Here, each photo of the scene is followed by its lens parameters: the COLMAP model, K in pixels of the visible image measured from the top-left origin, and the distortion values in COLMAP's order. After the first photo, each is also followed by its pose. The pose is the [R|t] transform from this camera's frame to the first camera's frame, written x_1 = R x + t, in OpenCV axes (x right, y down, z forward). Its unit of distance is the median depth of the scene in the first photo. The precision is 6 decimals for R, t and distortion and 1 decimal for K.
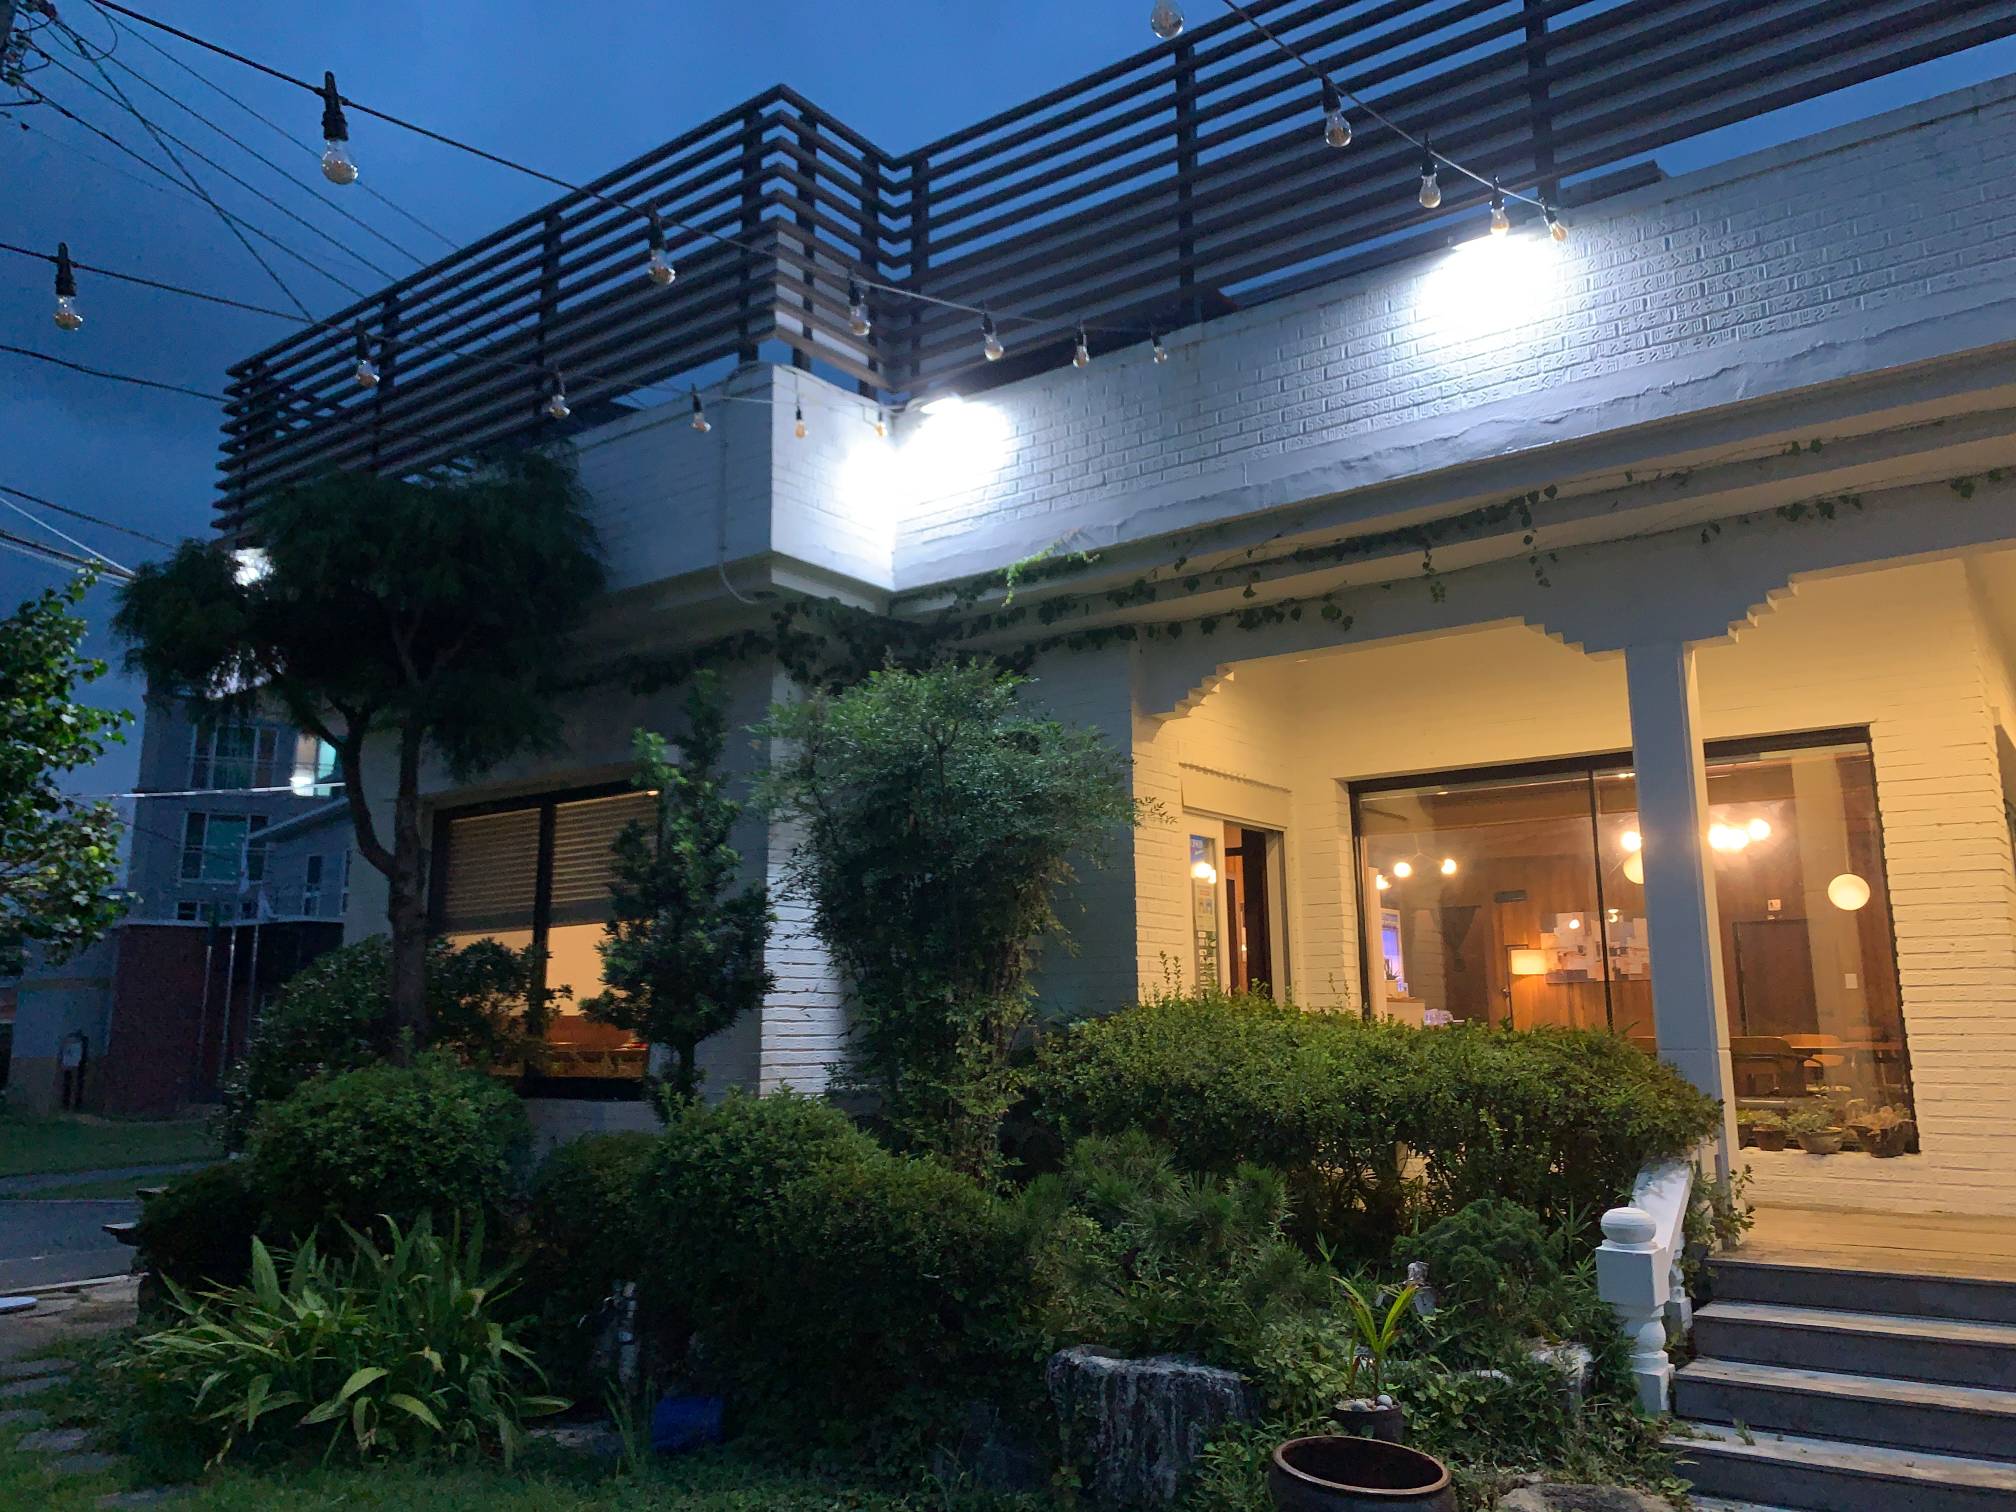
lens RADIAL K [[1540.1, 0, 1019.4], [0, 1540.1, 723.2], [0, 0, 1]] dist [0.018980, -0.014947]
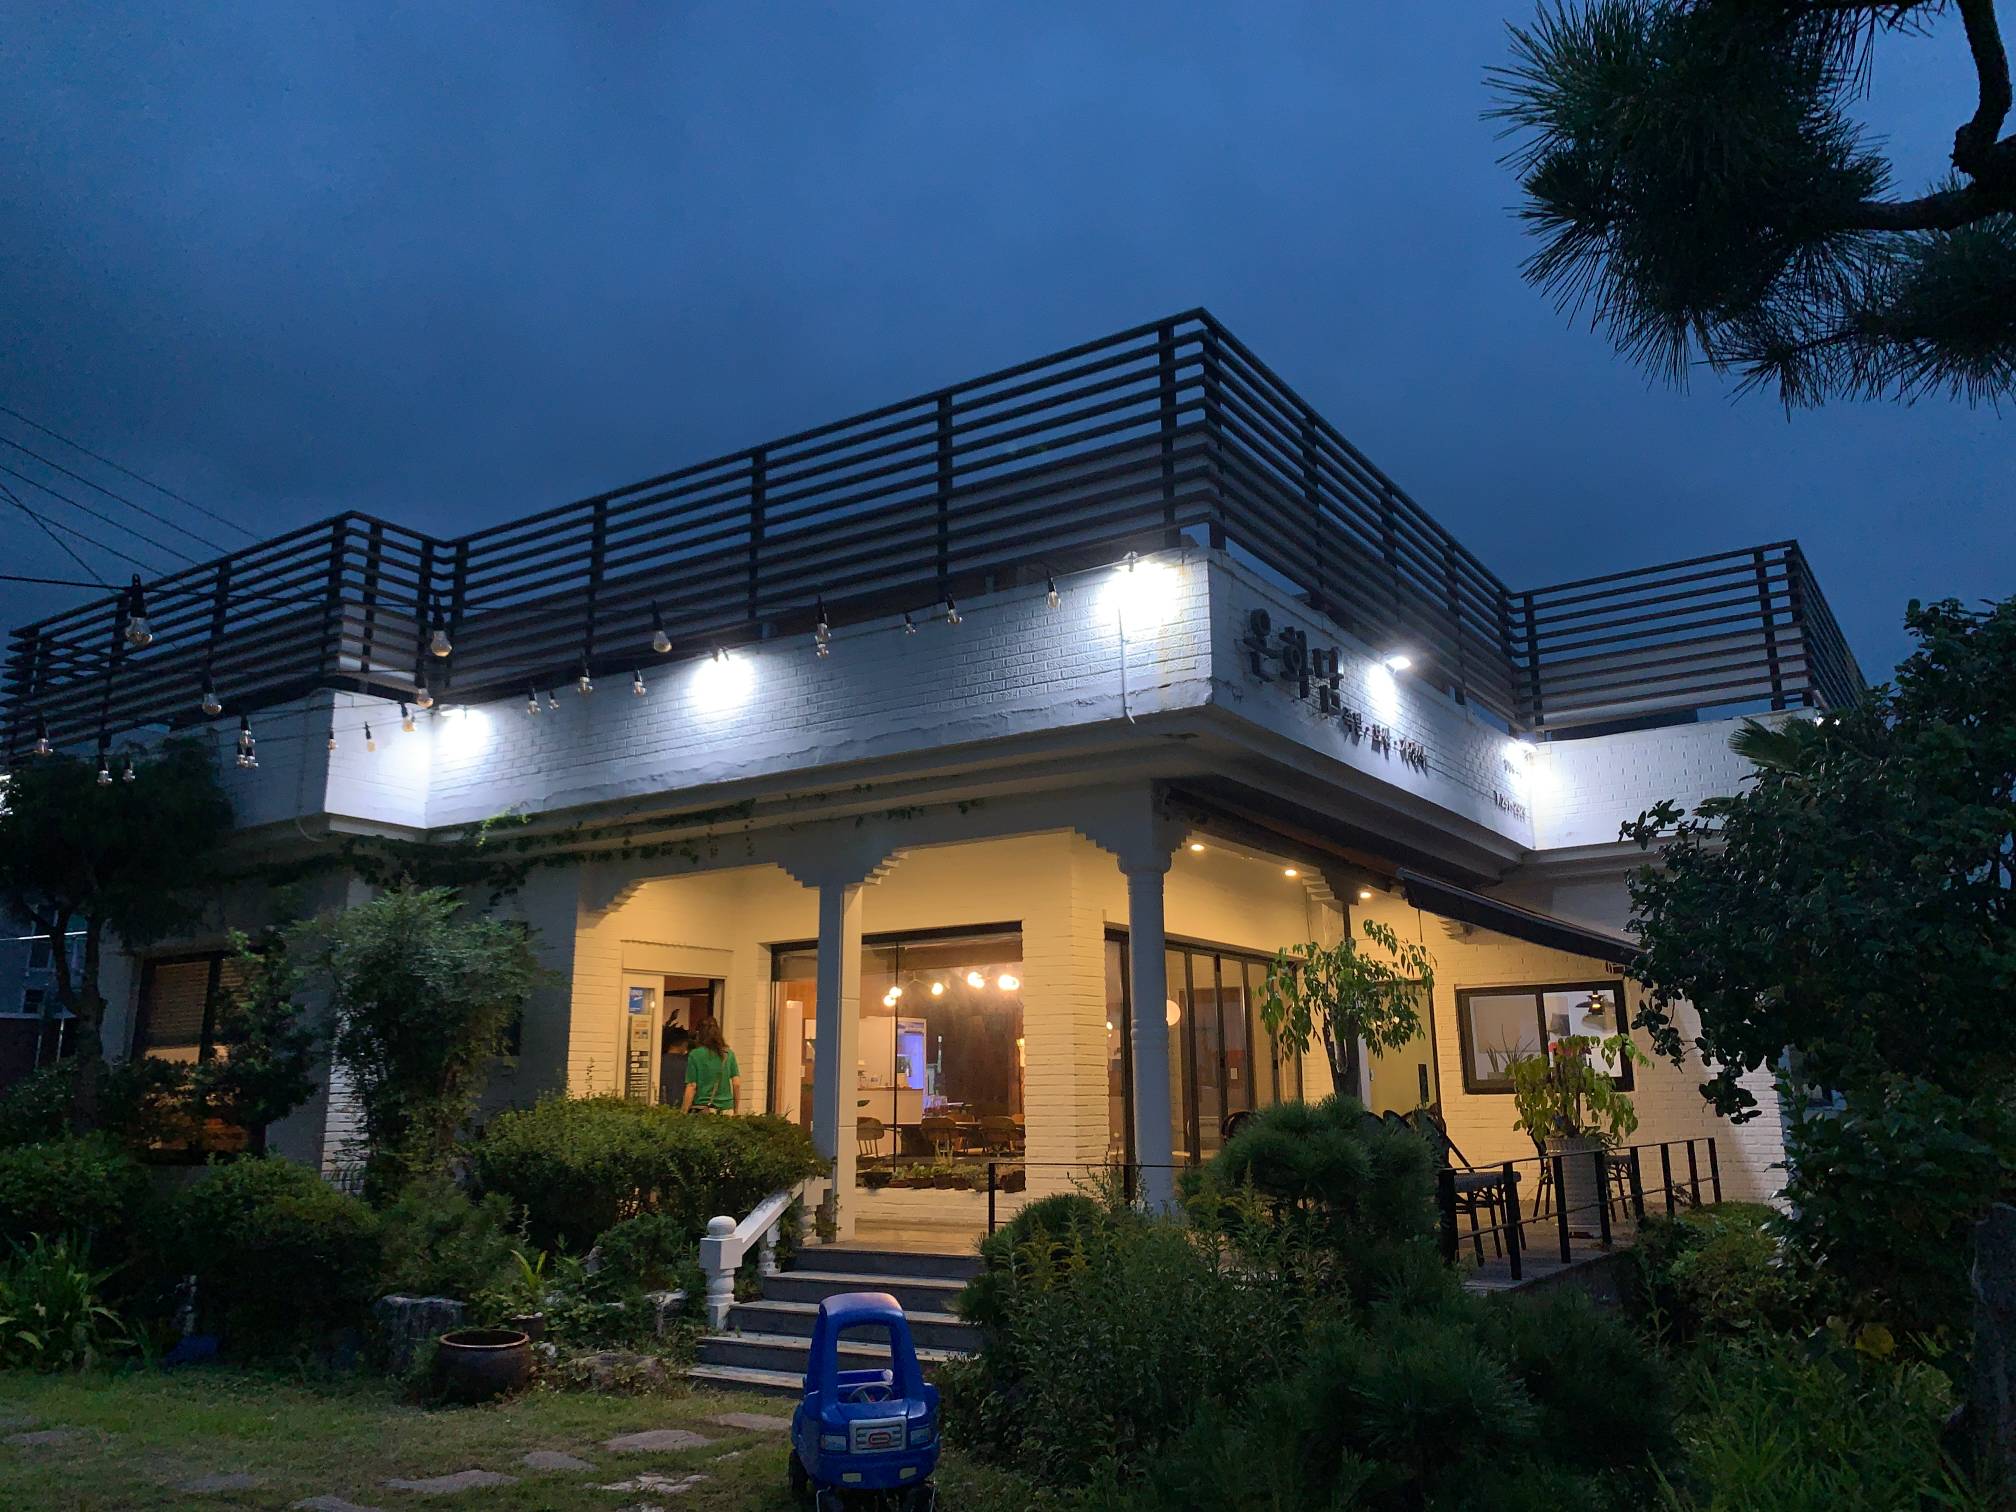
lens RADIAL K [[1552.3, 0, 1034.7], [0, 1552.3, 700.5], [0, 0, 1]] dist [0.002459, -0.005423]
pose [[0.997856, 0.011973, 0.064339, 0.521908], [-0.007977, 0.998043, -0.062016, -0.150386], [-0.064956, 0.061370, 0.995999, -0.728271]]
